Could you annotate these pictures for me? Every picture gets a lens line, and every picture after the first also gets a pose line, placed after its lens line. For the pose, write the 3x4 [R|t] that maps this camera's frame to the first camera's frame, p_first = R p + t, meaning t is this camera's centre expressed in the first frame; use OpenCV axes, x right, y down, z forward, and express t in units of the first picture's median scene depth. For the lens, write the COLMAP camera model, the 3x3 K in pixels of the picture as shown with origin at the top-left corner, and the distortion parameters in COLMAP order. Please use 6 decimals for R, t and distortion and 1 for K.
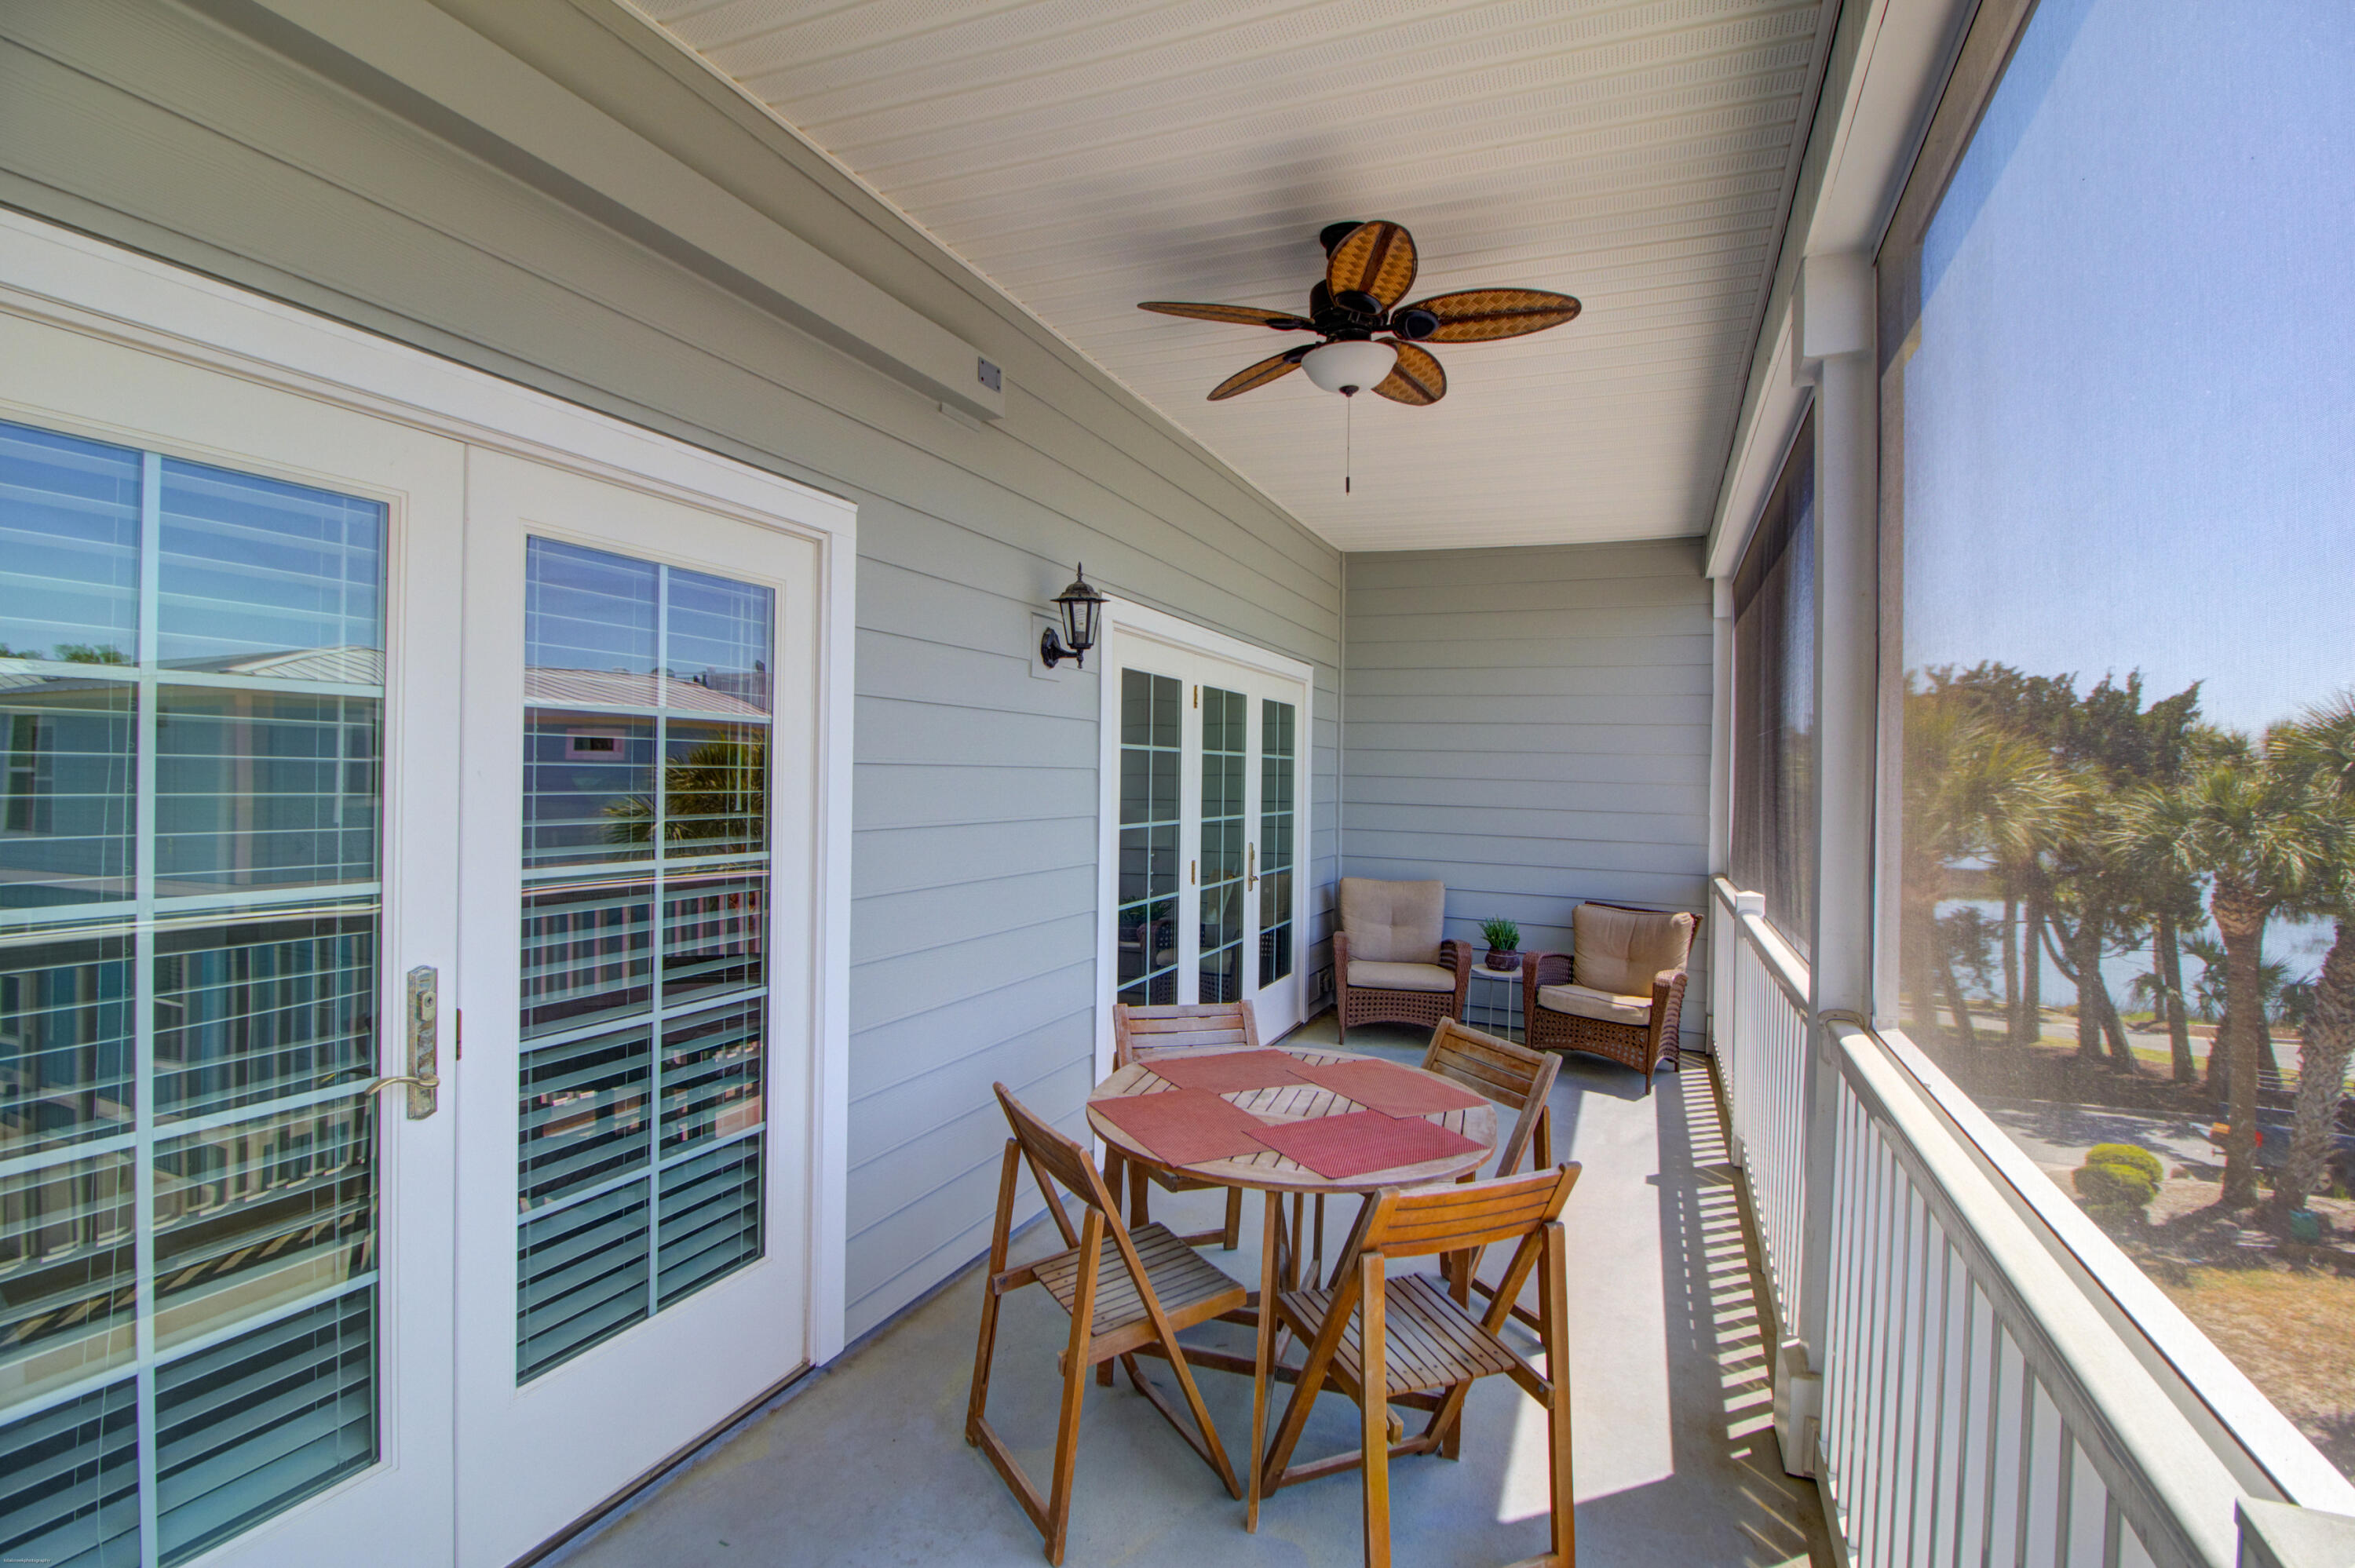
lens RADIAL K [[1092.6, 0, 1177.5], [0, 1092.6, 784.0], [0, 0, 1]] dist [-0.024021, 0.000038]
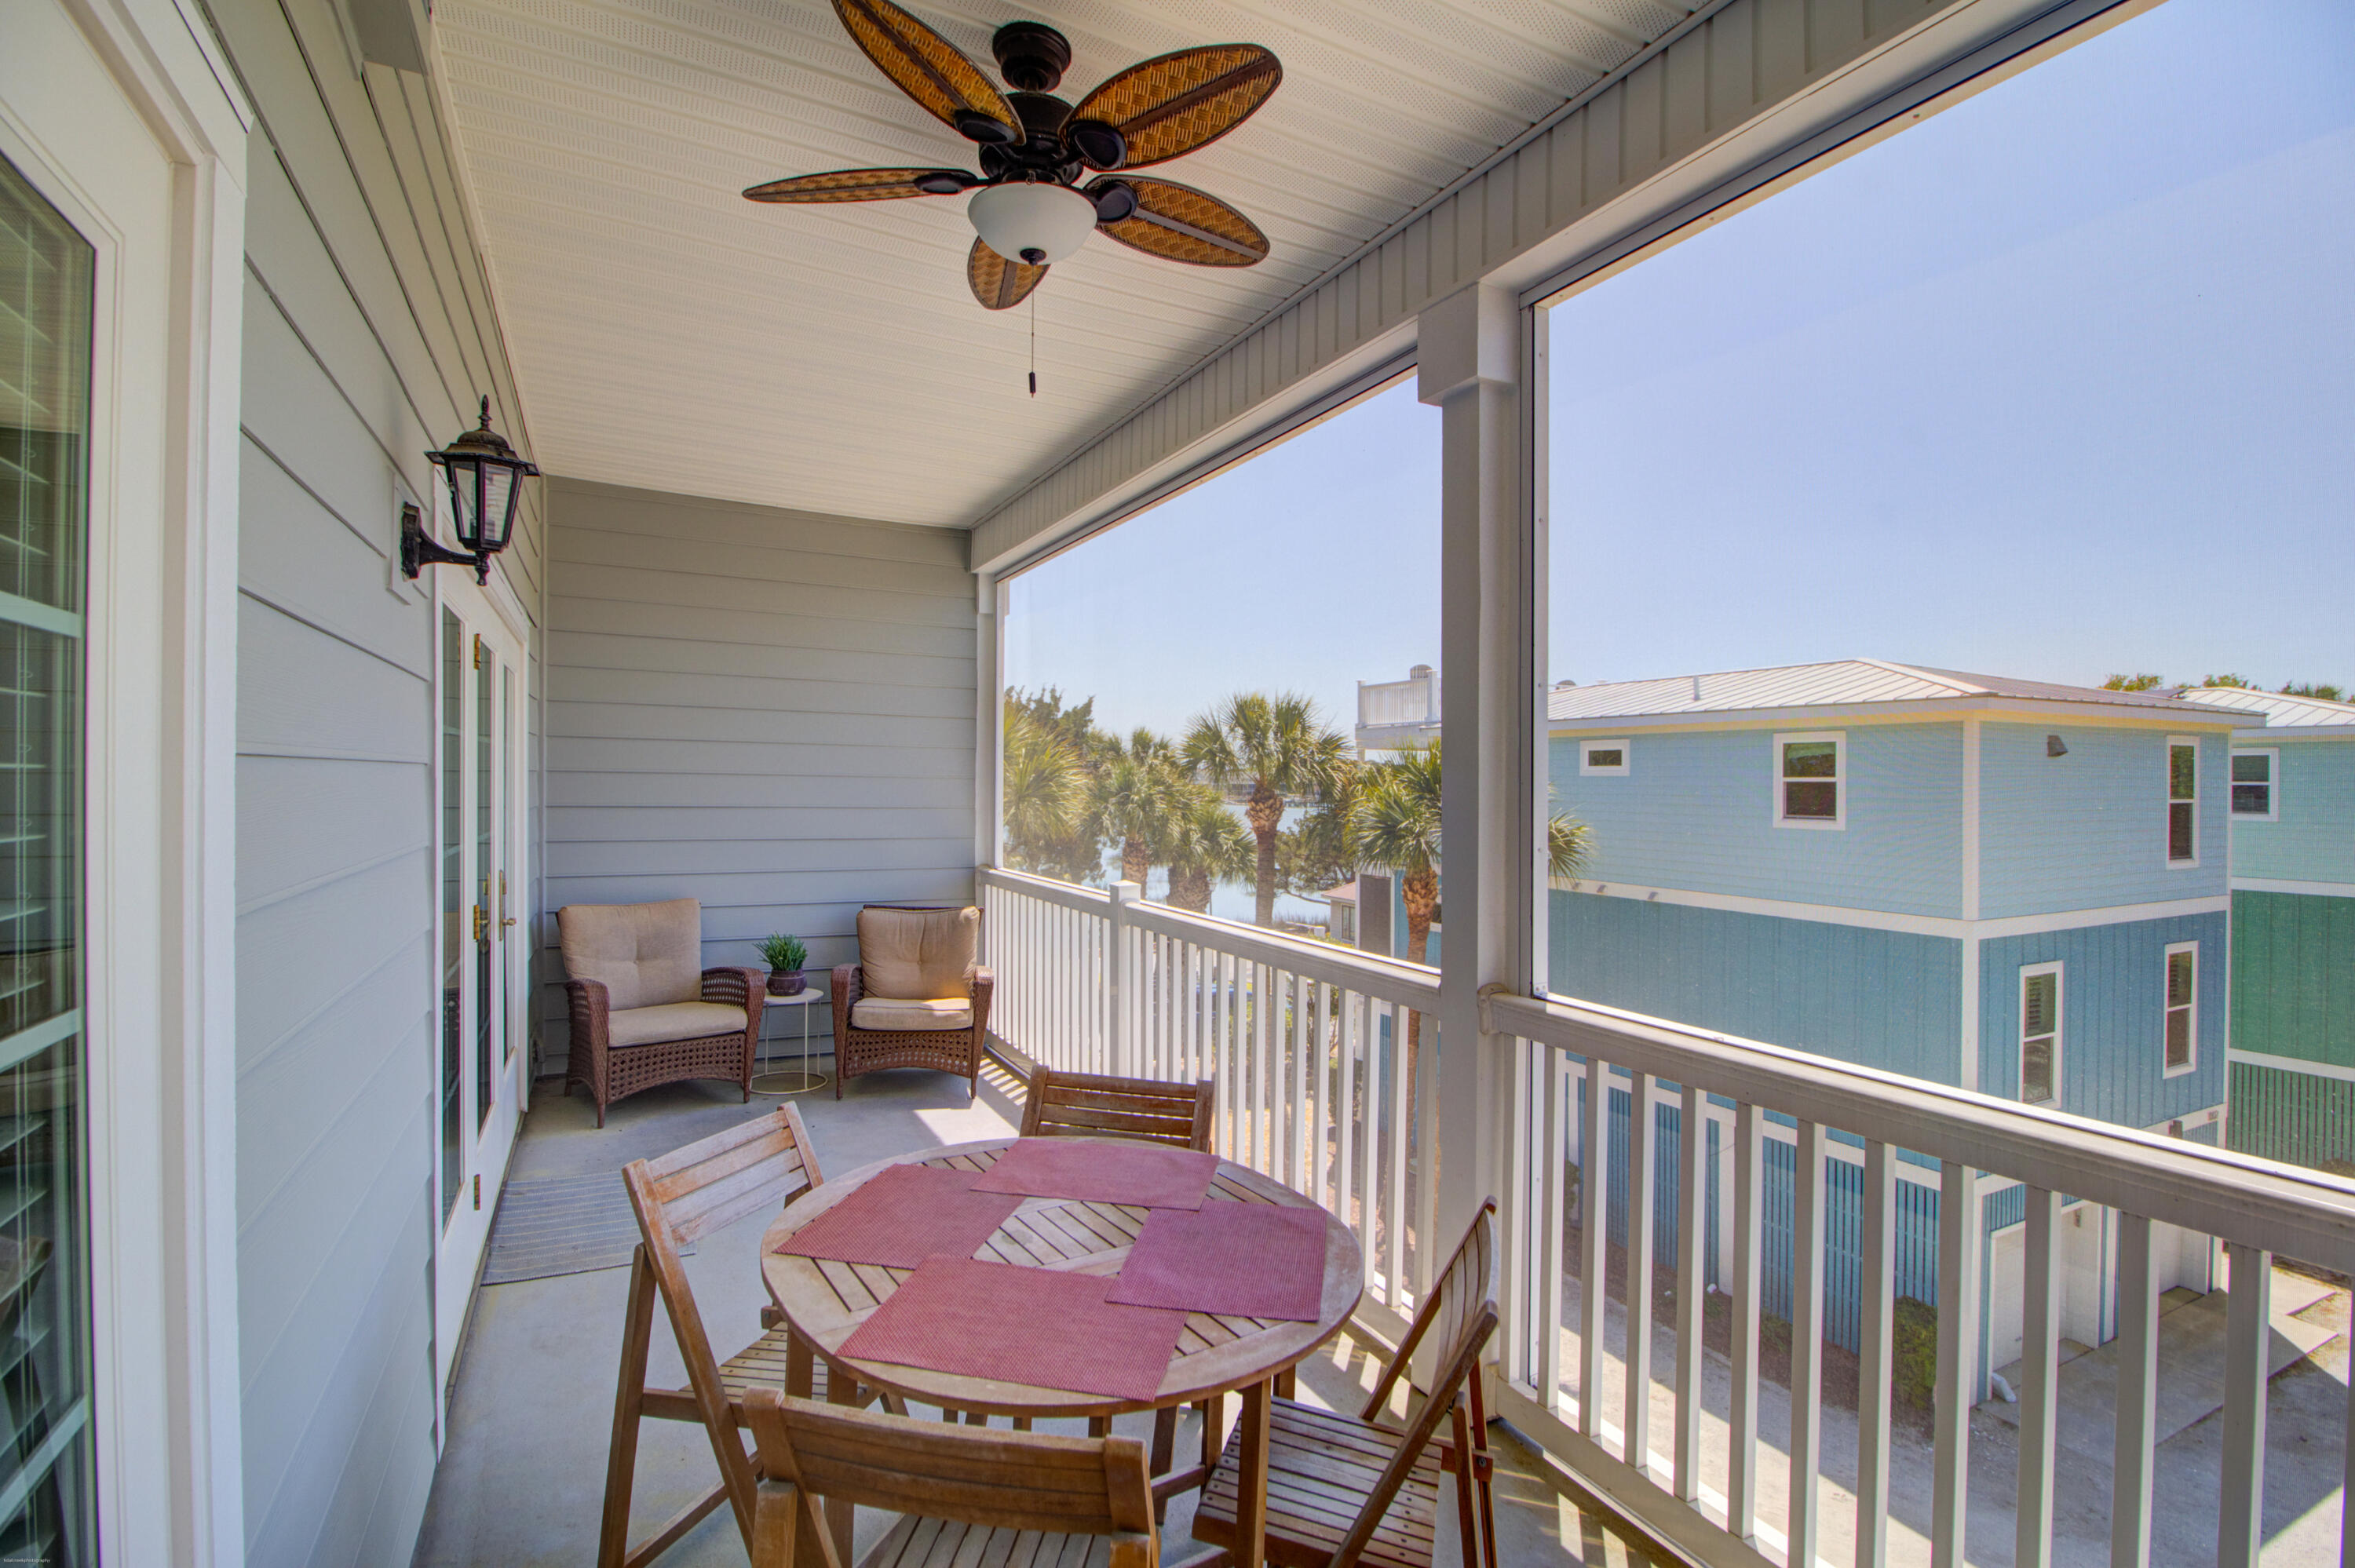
lens RADIAL K [[1077.8, 0, 1177.5], [0, 1077.8, 784.0], [0, 0, 1]] dist [-0.002079, -0.000223]
pose [[0.631477, -0.016057, 0.775228, -0.181829], [0.010489, 0.999871, 0.012166, -0.004397], [-0.775323, 0.000449, 0.631564, 0.232335]]
